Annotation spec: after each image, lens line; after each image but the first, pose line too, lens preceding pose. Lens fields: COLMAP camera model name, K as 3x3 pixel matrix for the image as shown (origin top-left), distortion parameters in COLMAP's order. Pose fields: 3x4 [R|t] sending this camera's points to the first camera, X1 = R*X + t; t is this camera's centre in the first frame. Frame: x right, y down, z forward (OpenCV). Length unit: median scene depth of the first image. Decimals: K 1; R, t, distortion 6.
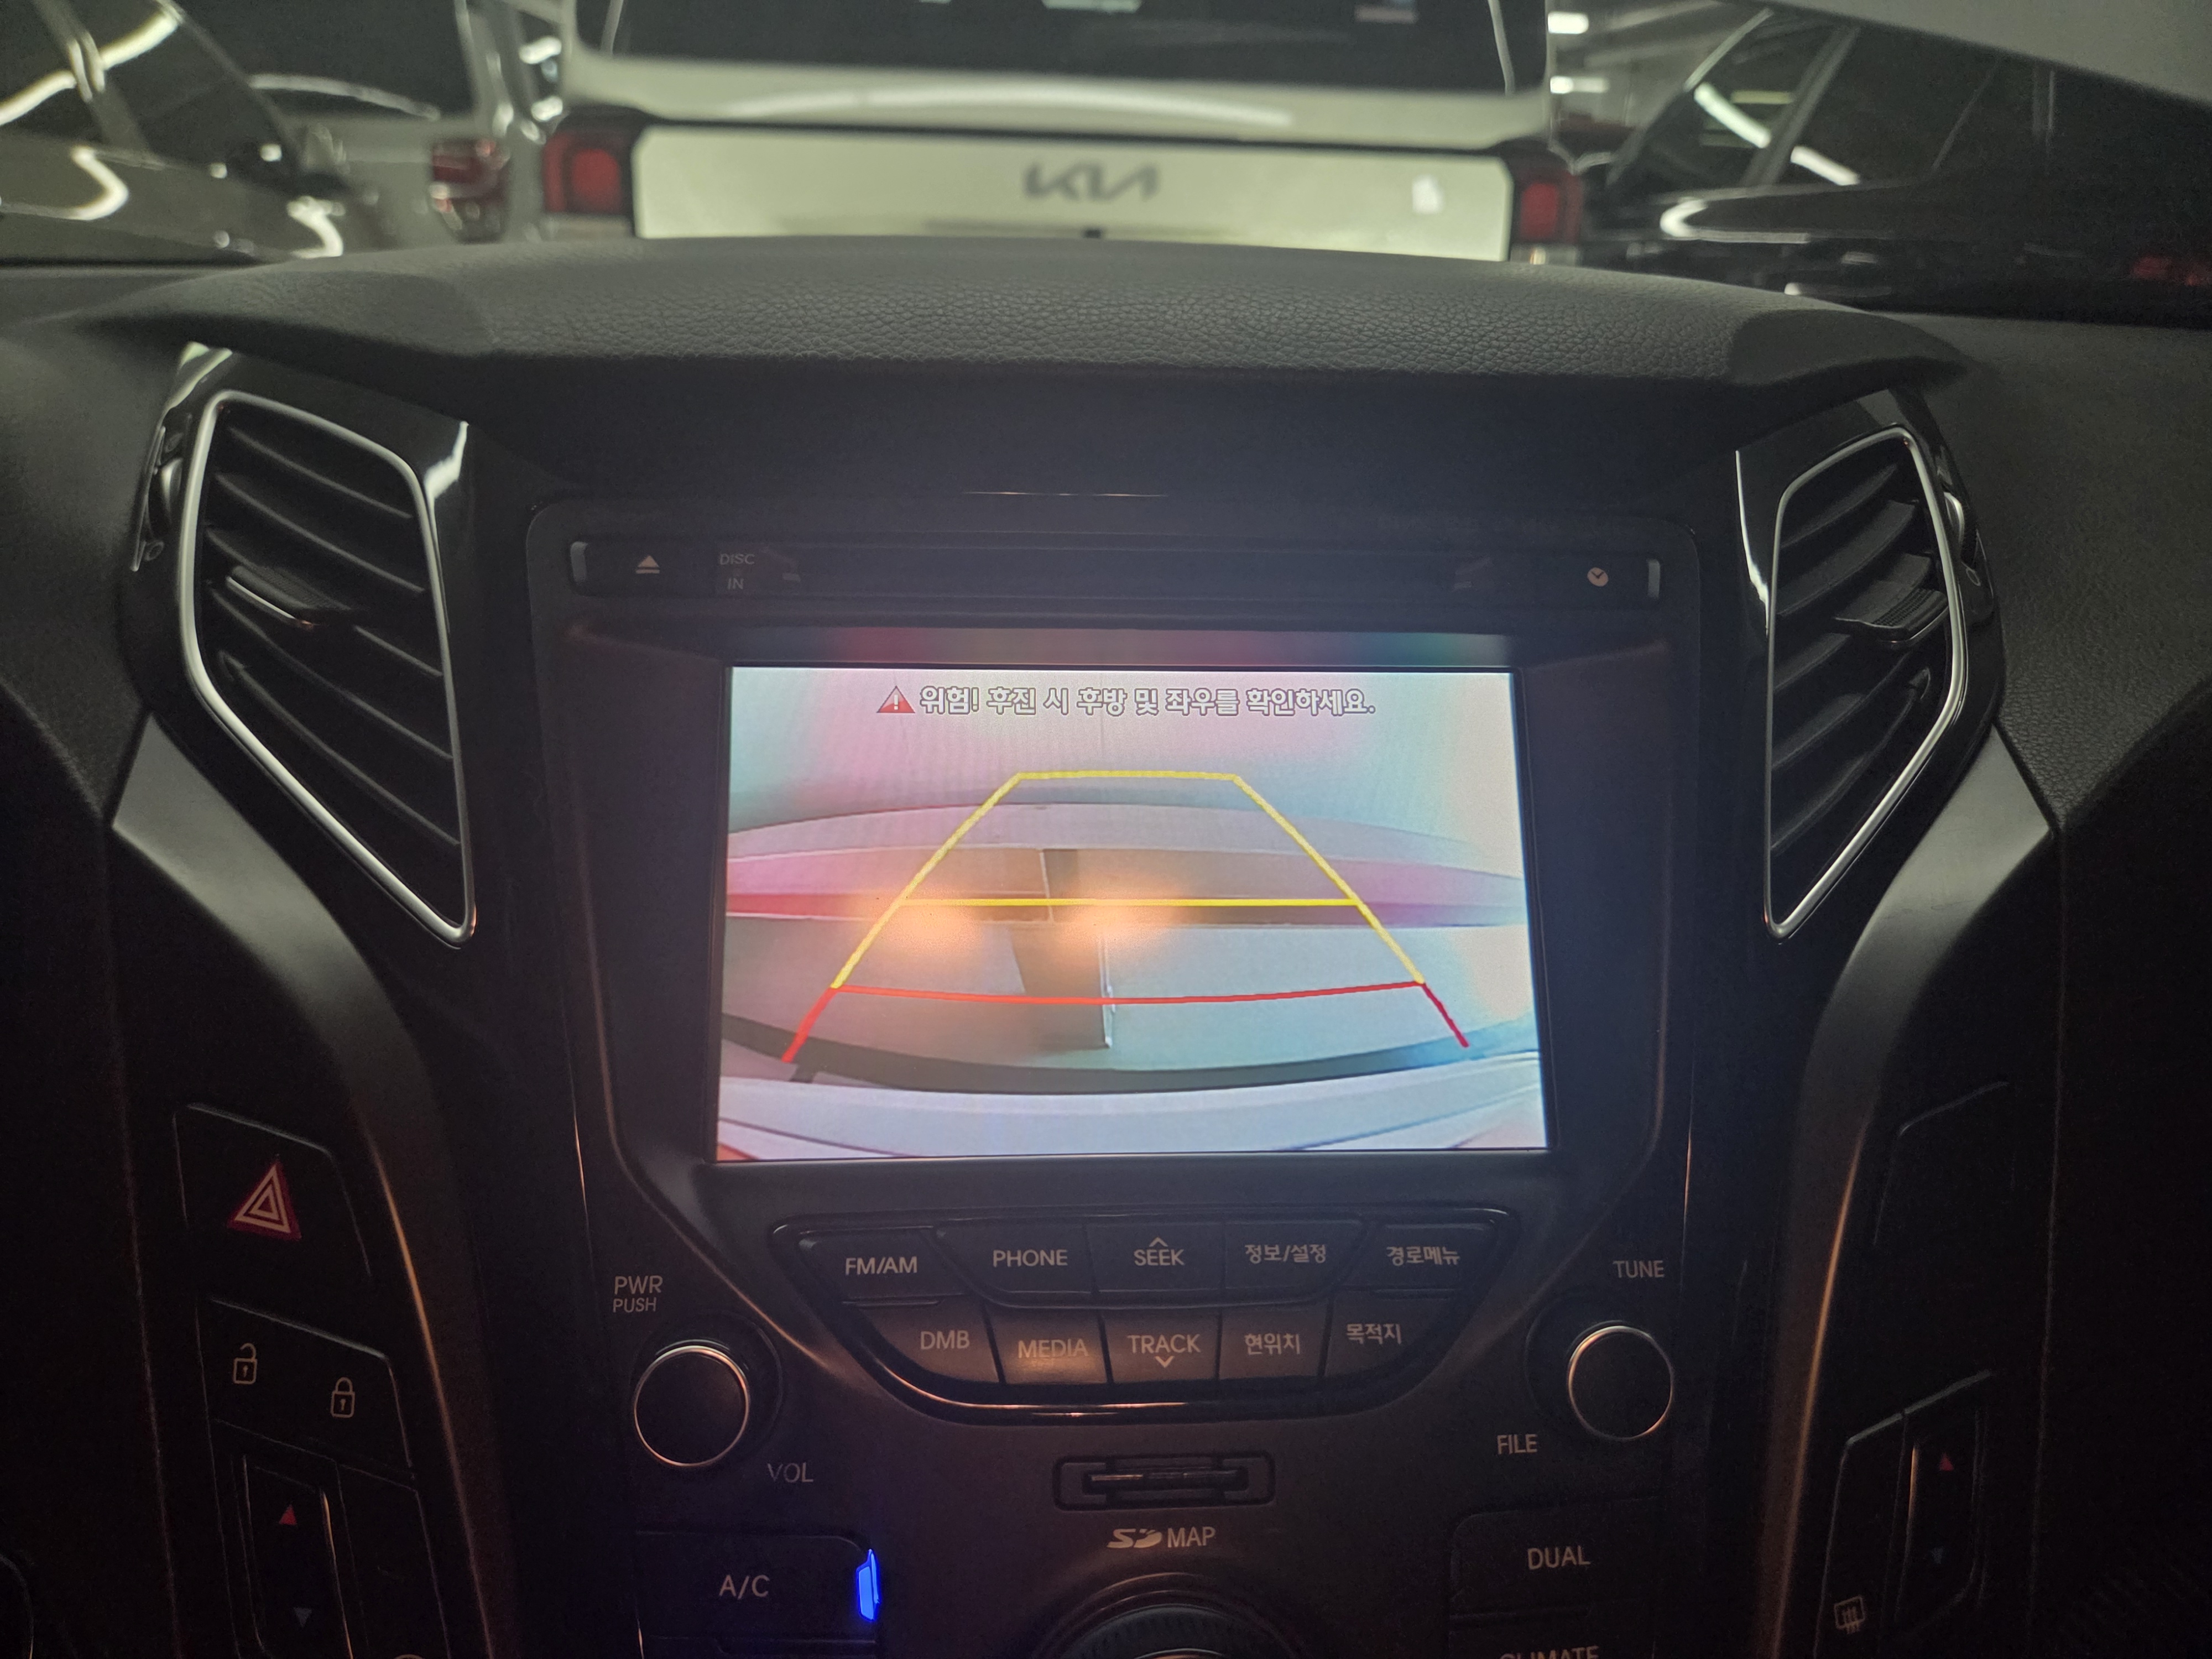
lens RADIAL K [[1450.7, 0, 1089.8], [0, 1450.7, 867.3], [0, 0, 1]] dist [0.047340, -0.051727]
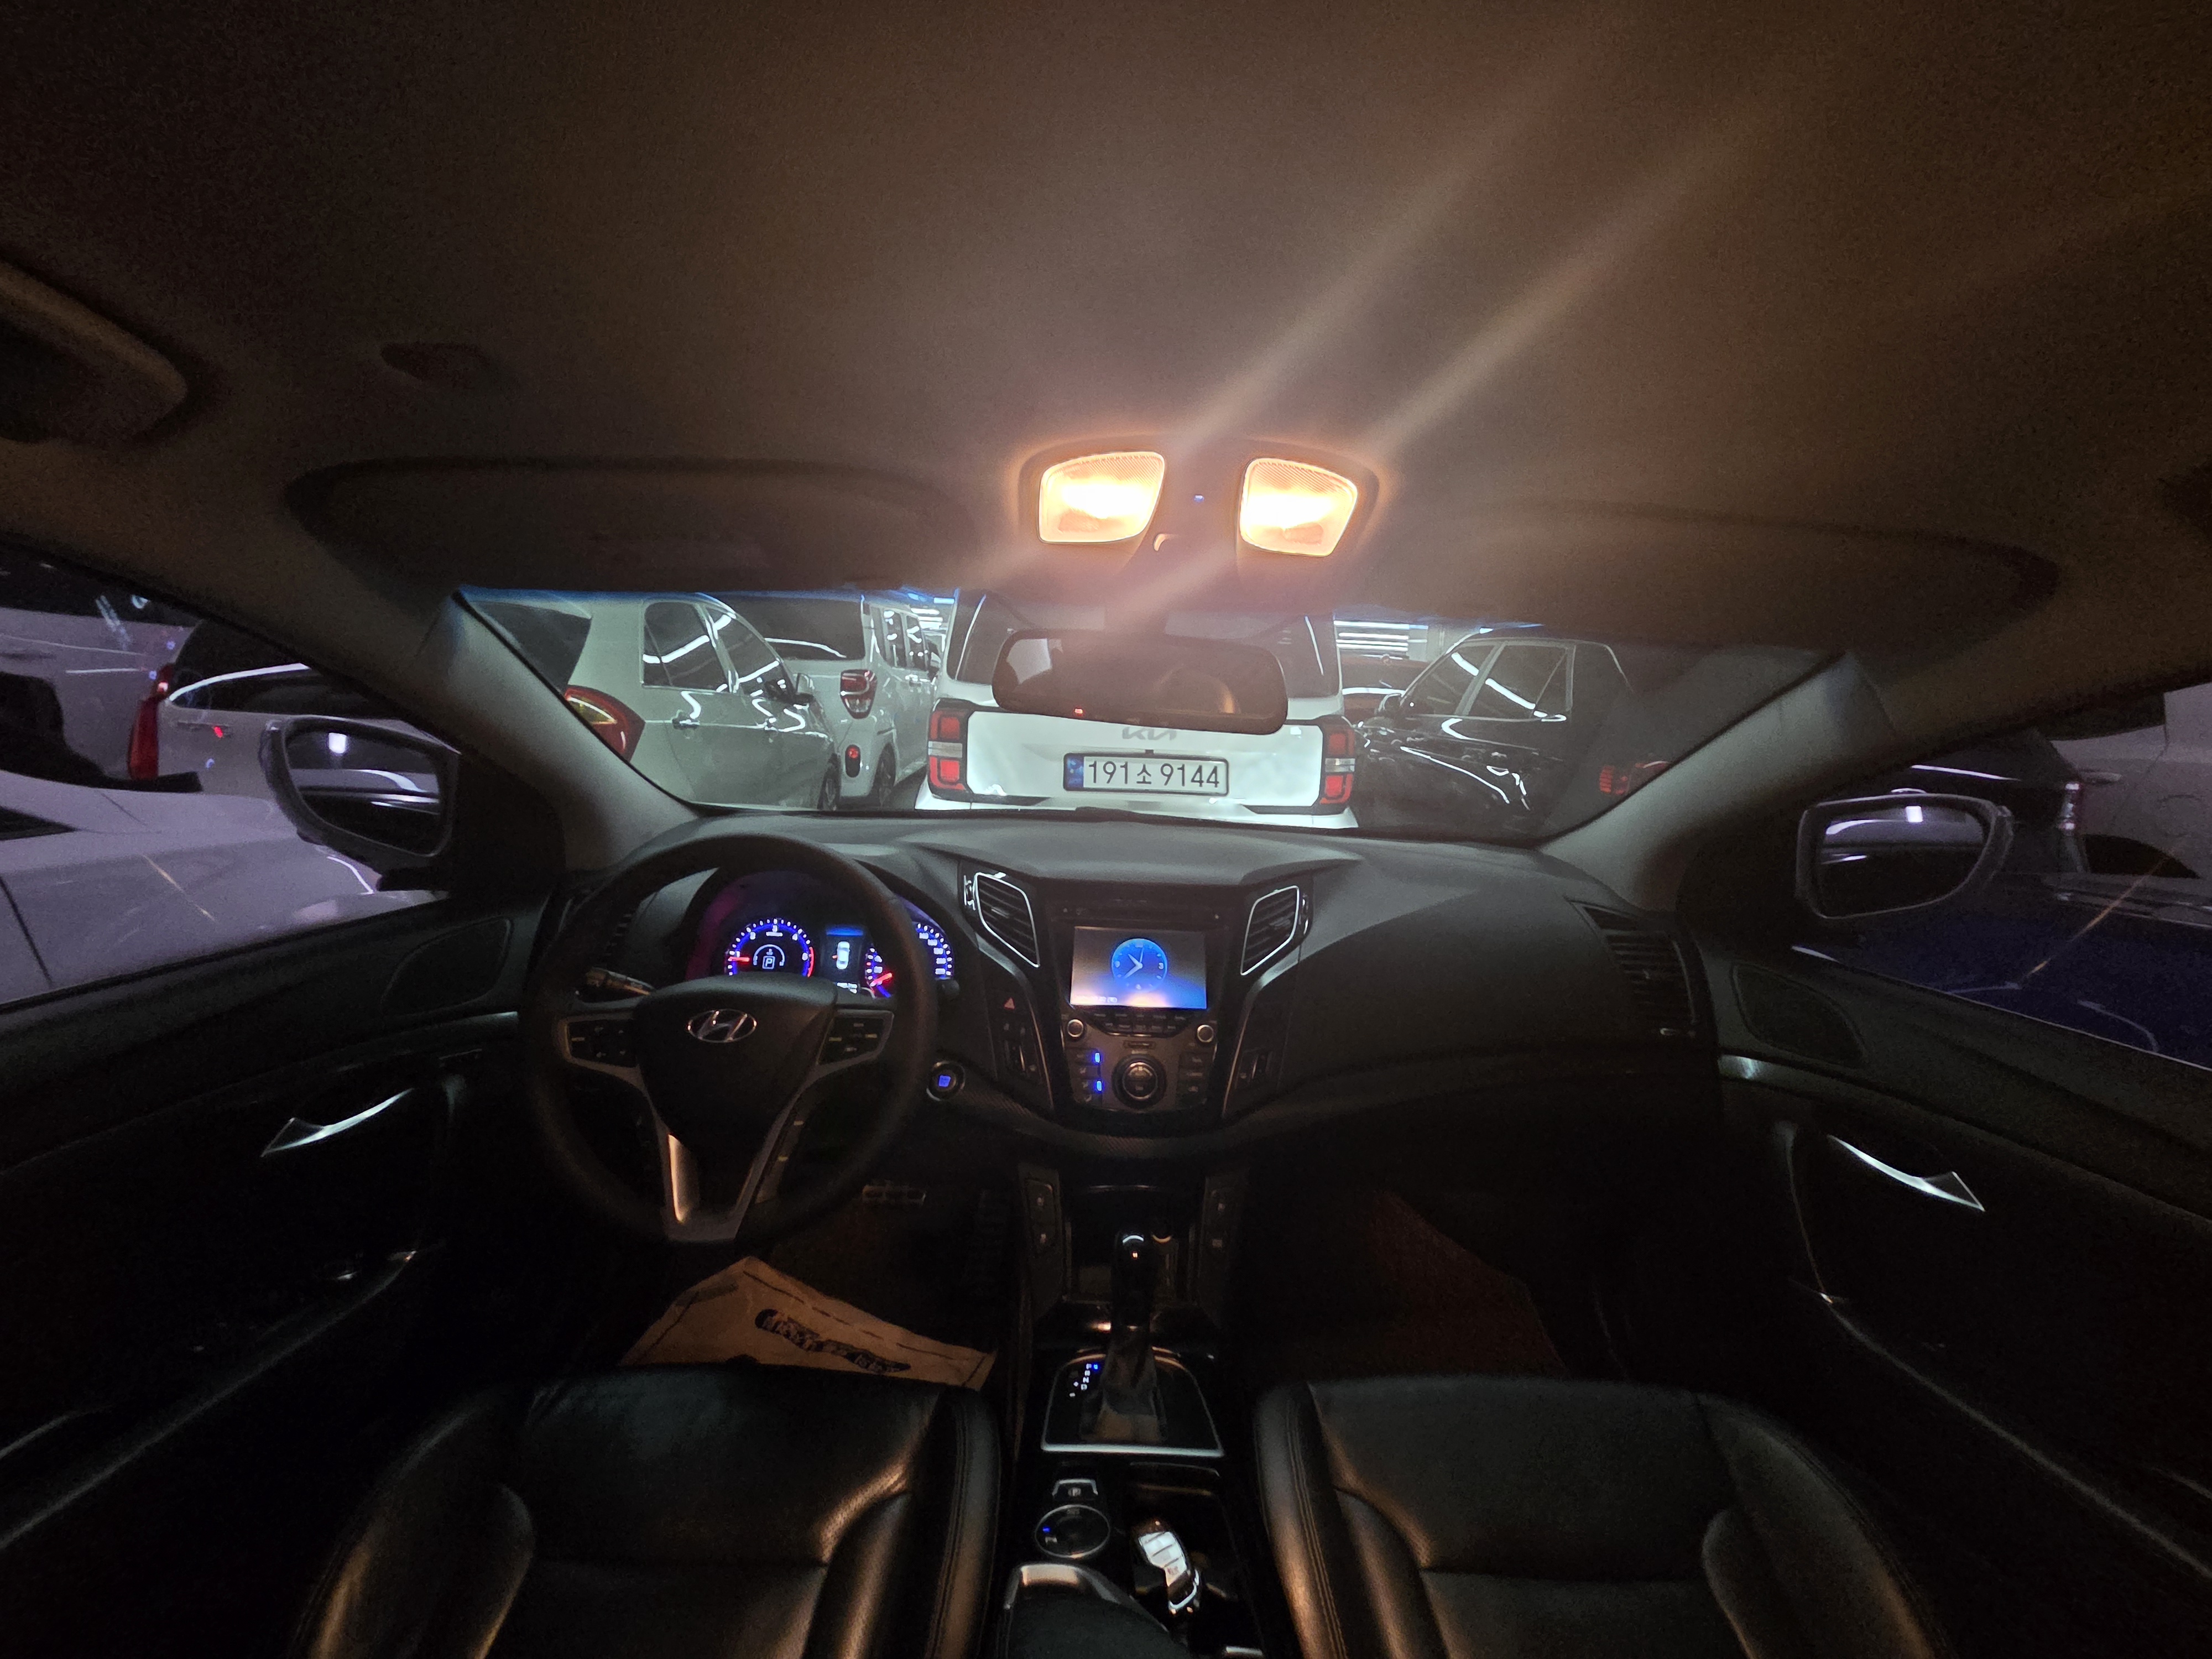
lens RADIAL K [[895.6, 0, 1106.0], [0, 895.6, 829.5], [0, 0, 1]] dist [0.004310, -0.000107]
pose [[0.998297, 0.025255, -0.052586, 0.083991], [-0.037182, 0.970065, -0.239984, 0.425777], [0.044951, 0.241531, 0.969352, -3.213986]]
